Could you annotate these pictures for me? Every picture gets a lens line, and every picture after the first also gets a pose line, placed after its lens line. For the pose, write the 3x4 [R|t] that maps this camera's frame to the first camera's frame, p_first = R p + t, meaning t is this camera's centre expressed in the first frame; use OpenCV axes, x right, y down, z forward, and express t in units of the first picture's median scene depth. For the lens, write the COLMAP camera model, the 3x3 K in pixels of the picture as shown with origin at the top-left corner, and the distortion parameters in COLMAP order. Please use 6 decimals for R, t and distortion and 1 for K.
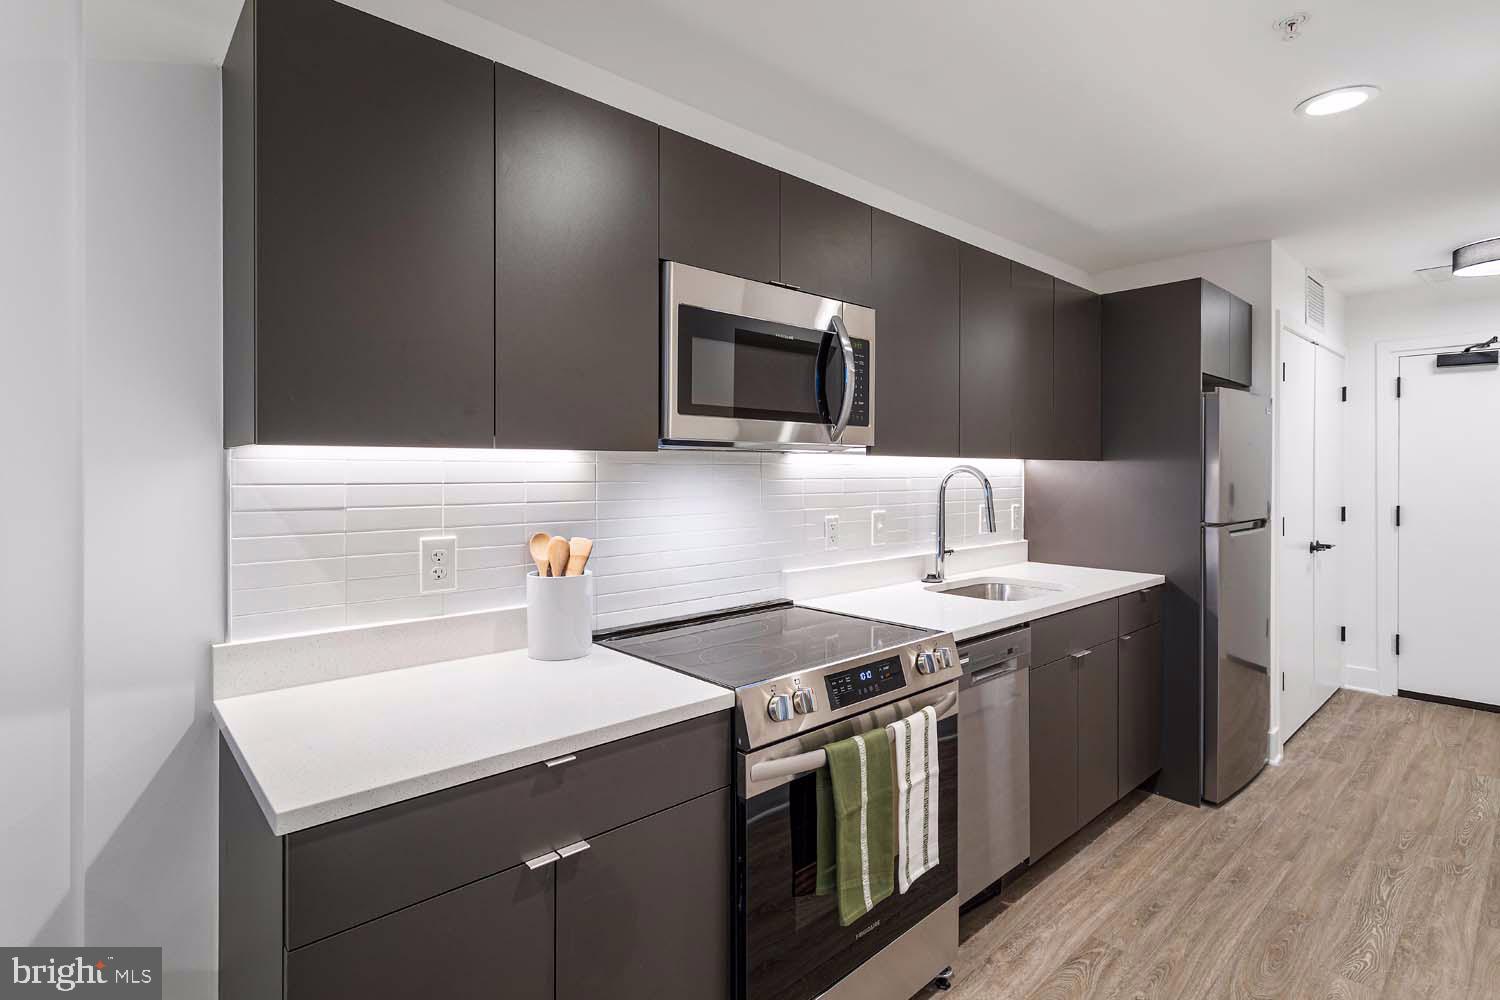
lens RADIAL K [[729.5, 0, 754.1], [0, 729.5, 481.6], [0, 0, 1]] dist [-0.002051, -0.000618]
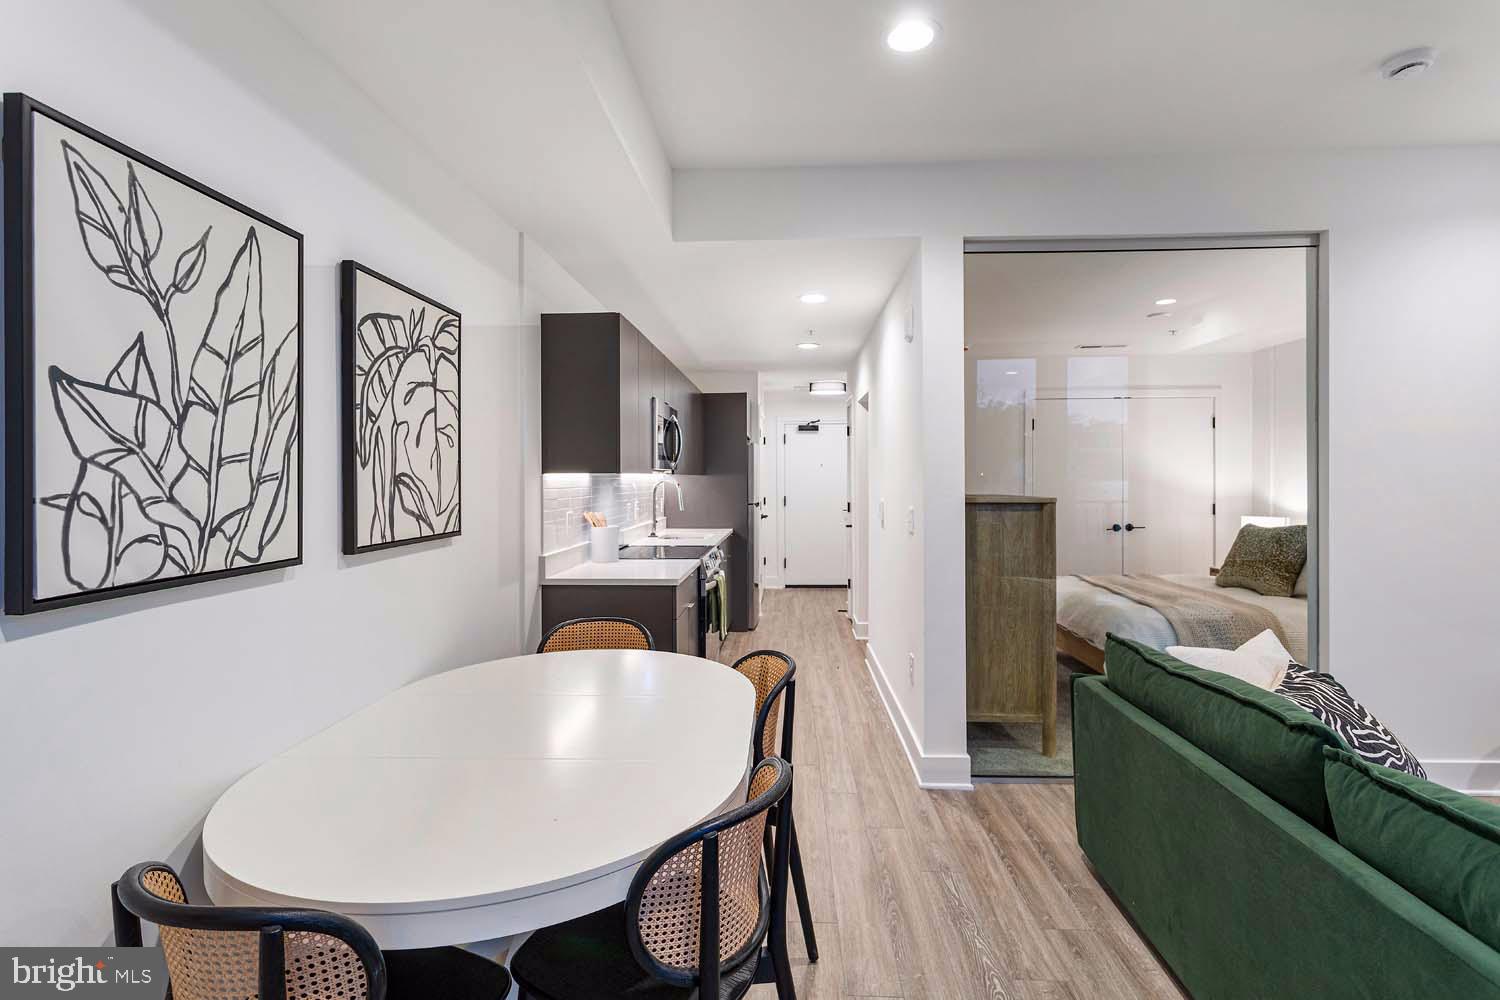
lens RADIAL K [[729.5, 0, 754.1], [0, 729.5, 481.6], [0, 0, 1]] dist [-0.002051, -0.000618]
pose [[0.705161, -0.005548, 0.709026, -1.026805], [0.009557, 0.999953, -0.001681, -0.008693], [-0.708983, 0.007961, 0.705181, -0.636921]]
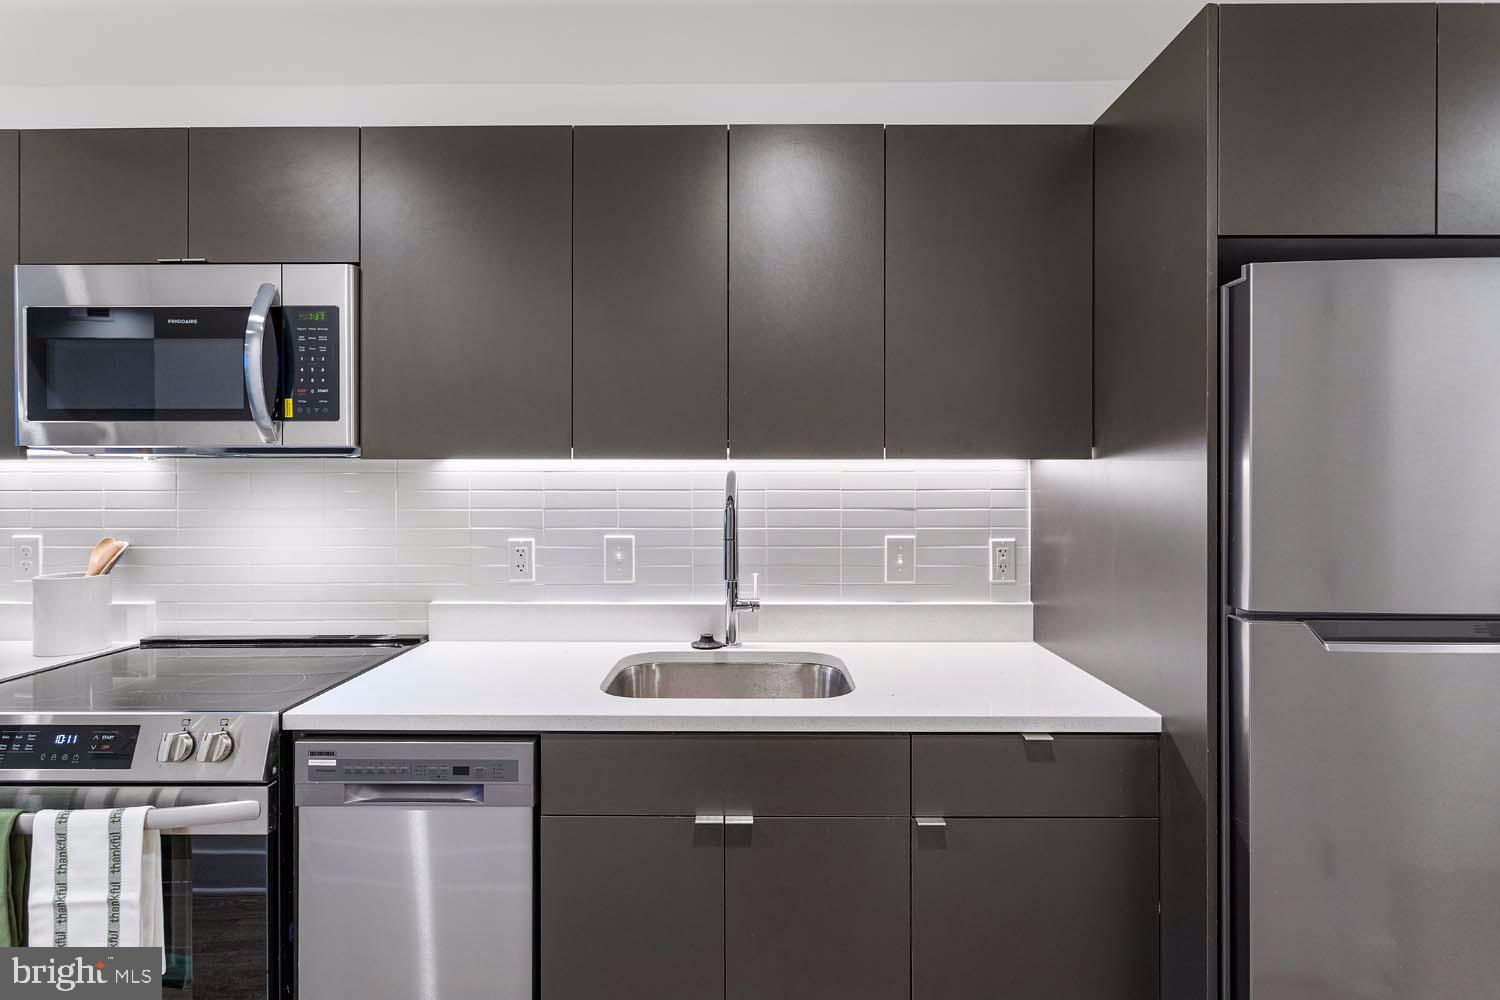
lens RADIAL K [[729.5, 0, 754.1], [0, 729.5, 481.6], [0, 0, 1]] dist [-0.002051, -0.000618]
pose [[0.737573, -0.000039, -0.675268, 0.773621], [-0.008968, 0.999911, -0.009853, -0.006679], [0.675208, 0.013323, 0.737507, 0.577858]]
